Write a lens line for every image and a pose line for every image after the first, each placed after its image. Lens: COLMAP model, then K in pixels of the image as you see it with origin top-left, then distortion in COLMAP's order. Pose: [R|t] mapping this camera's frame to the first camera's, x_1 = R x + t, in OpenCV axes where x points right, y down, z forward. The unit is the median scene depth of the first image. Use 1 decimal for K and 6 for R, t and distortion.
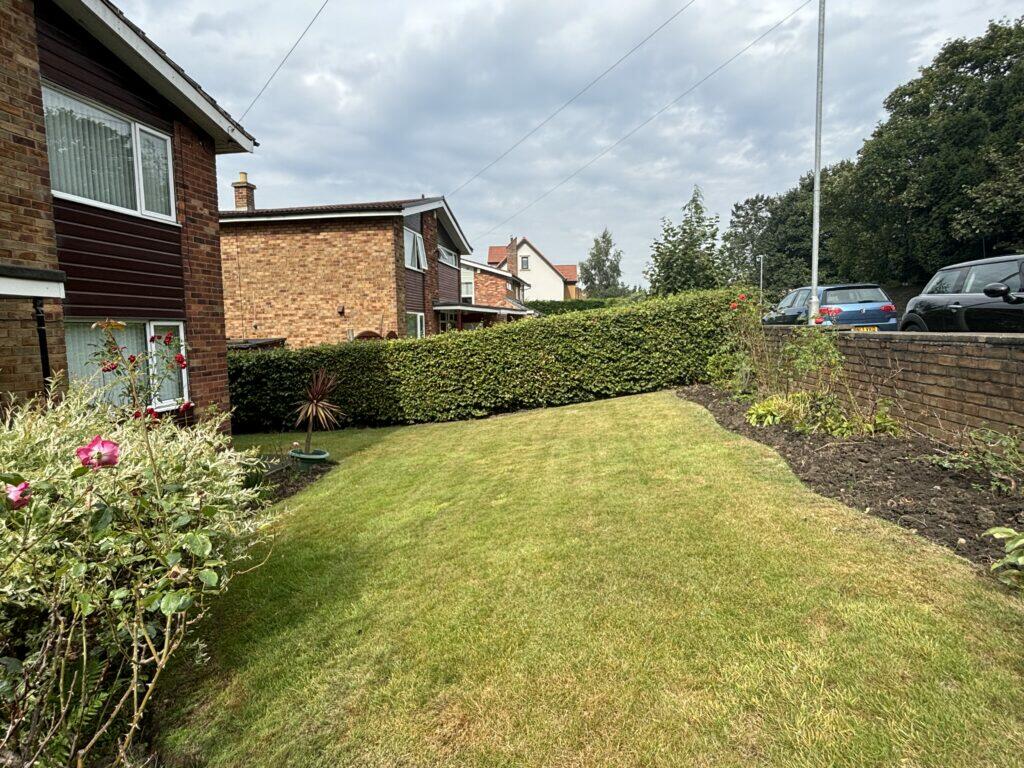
lens RADIAL K [[561.8, 0, 512.1], [0, 561.8, 380.7], [0, 0, 1]] dist [-0.001510, 0.004711]
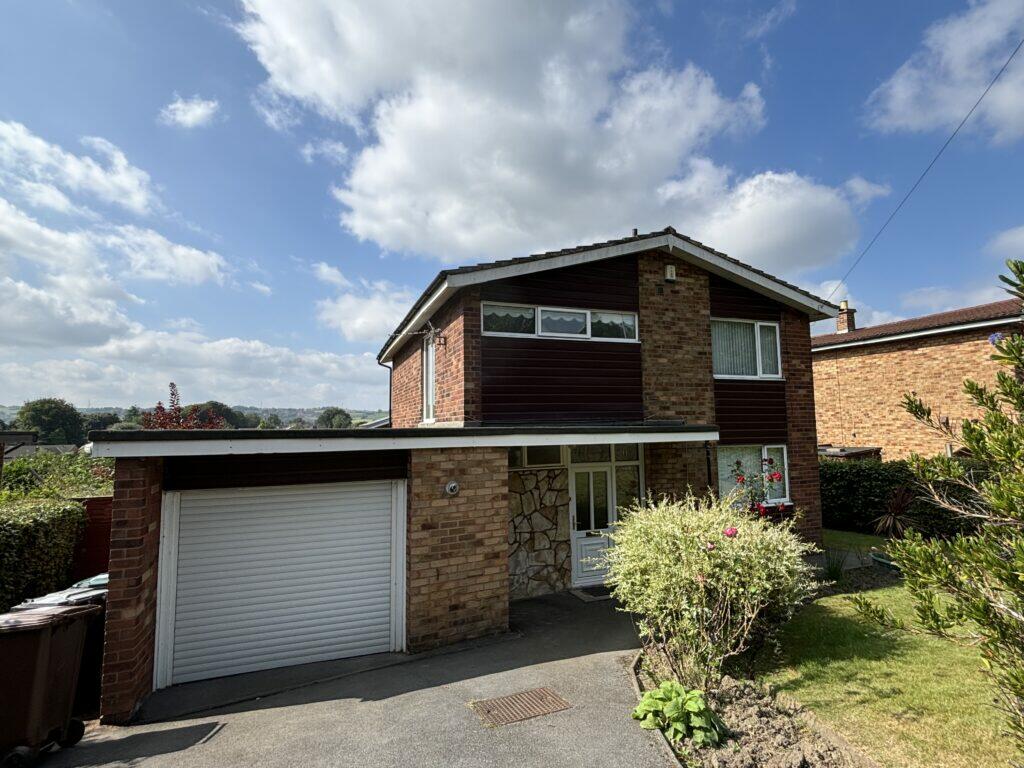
lens RADIAL K [[508.1, 0, 510.2], [0, 508.1, 385.4], [0, 0, 1]] dist [0.001247, 0.001235]
pose [[0.501096, -0.065170, -0.862934, 0.185350], [-0.068113, 0.991097, -0.114402, -0.054122], [0.862707, 0.116103, 0.492195, -0.257834]]
